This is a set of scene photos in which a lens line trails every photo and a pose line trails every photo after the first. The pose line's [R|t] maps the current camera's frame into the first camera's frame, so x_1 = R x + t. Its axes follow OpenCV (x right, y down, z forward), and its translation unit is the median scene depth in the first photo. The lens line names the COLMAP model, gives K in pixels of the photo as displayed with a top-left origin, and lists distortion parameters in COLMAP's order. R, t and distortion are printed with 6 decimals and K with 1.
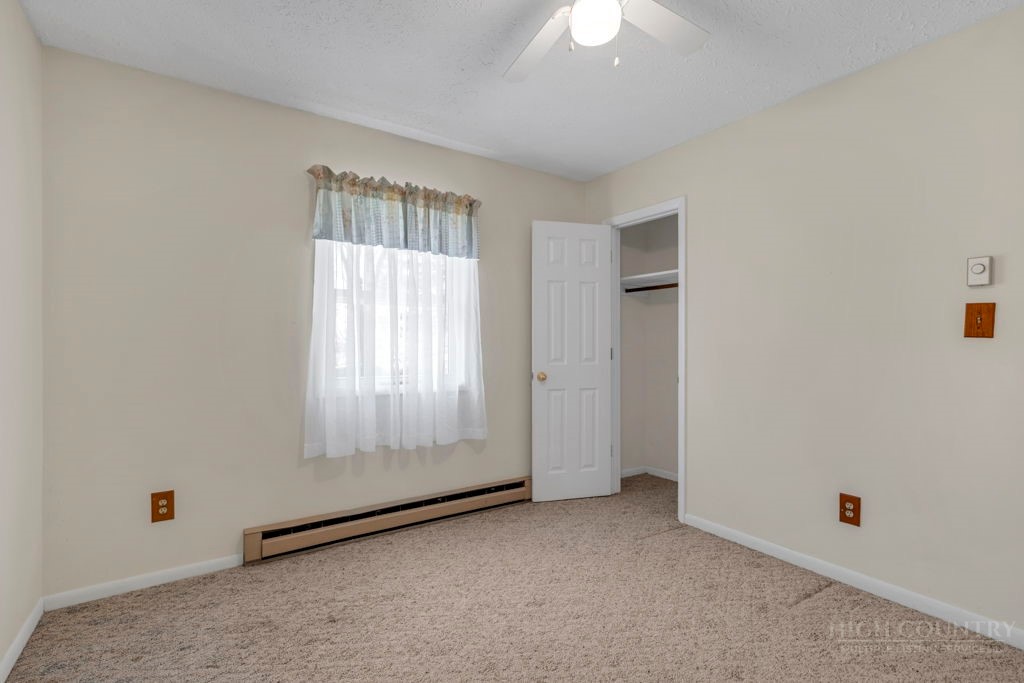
lens RADIAL K [[467.8, 0, 512.0], [0, 467.8, 341.5], [0, 0, 1]] dist [-0.000795, 0.000119]
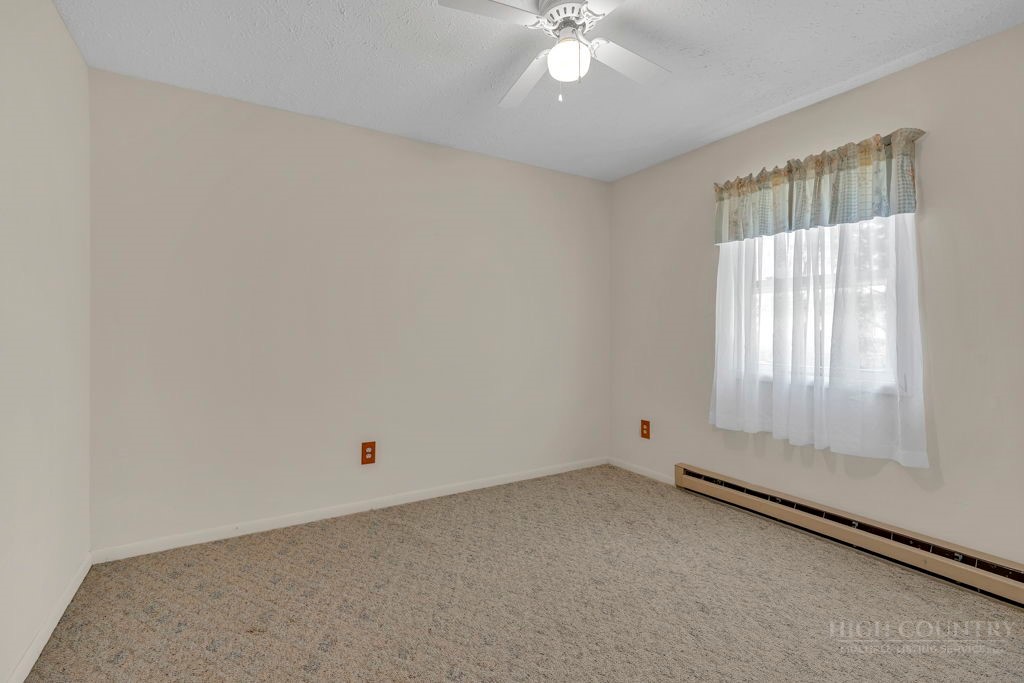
lens RADIAL K [[439.9, 0, 512.7], [0, 439.9, 328.2], [0, 0, 1]] dist [-0.000538, -0.000012]
pose [[-0.007036, -0.008699, -0.999937, 0.675081], [-0.004479, 0.999952, -0.008667, 0.010205], [0.999965, 0.004417, -0.007075, 0.452342]]
